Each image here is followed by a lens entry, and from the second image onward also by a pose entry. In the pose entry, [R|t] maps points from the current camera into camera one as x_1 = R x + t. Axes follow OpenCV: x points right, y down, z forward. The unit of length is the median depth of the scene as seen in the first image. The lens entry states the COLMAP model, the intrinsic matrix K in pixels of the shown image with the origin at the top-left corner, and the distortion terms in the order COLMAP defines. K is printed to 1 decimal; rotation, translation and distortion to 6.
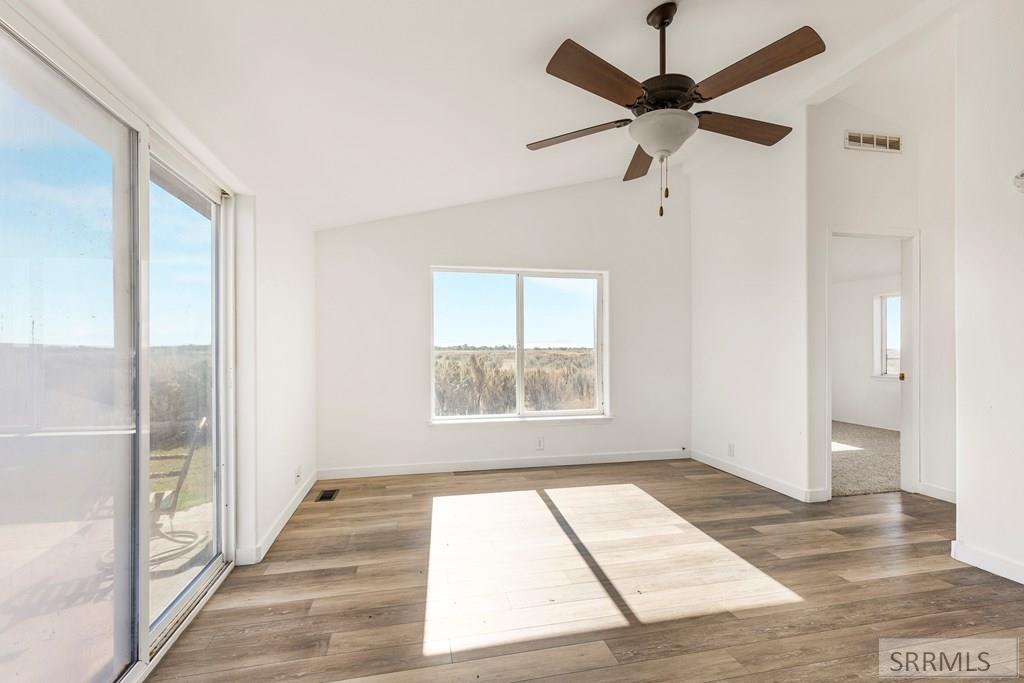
lens RADIAL K [[455.9, 0, 518.1], [0, 455.9, 340.7], [0, 0, 1]] dist [0.000973, -0.001619]
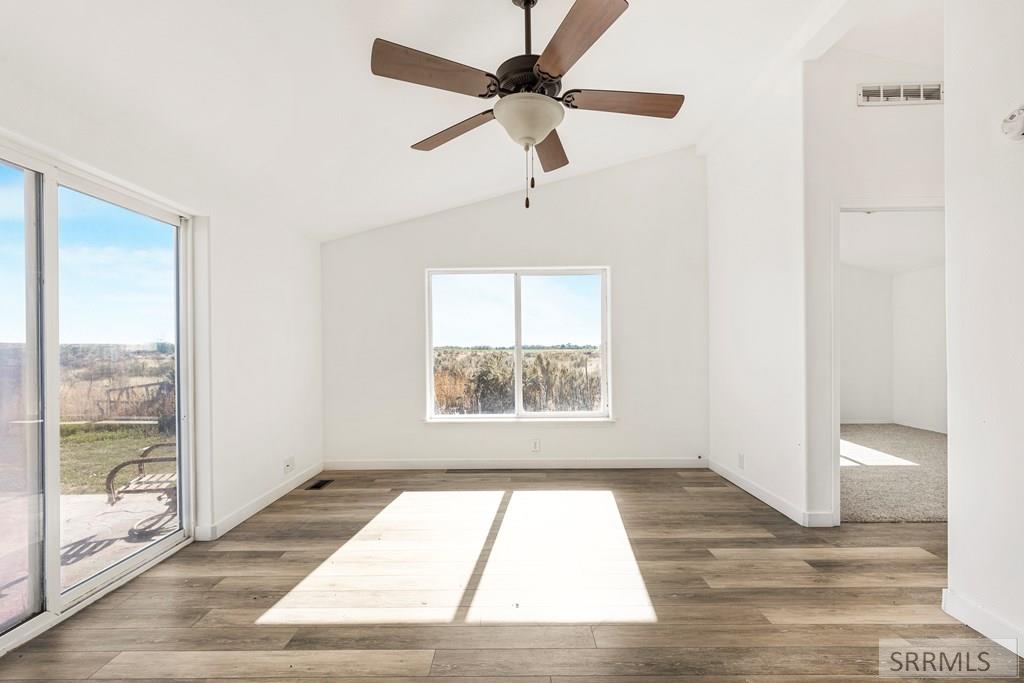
lens RADIAL K [[455.9, 0, 518.1], [0, 455.9, 340.0], [0, 0, 1]] dist [0.000973, -0.001619]
pose [[0.974582, -0.011138, -0.223753, 0.316270], [0.011289, 0.999936, -0.000601, -0.000431], [0.223745, -0.001940, 0.974646, 0.049451]]
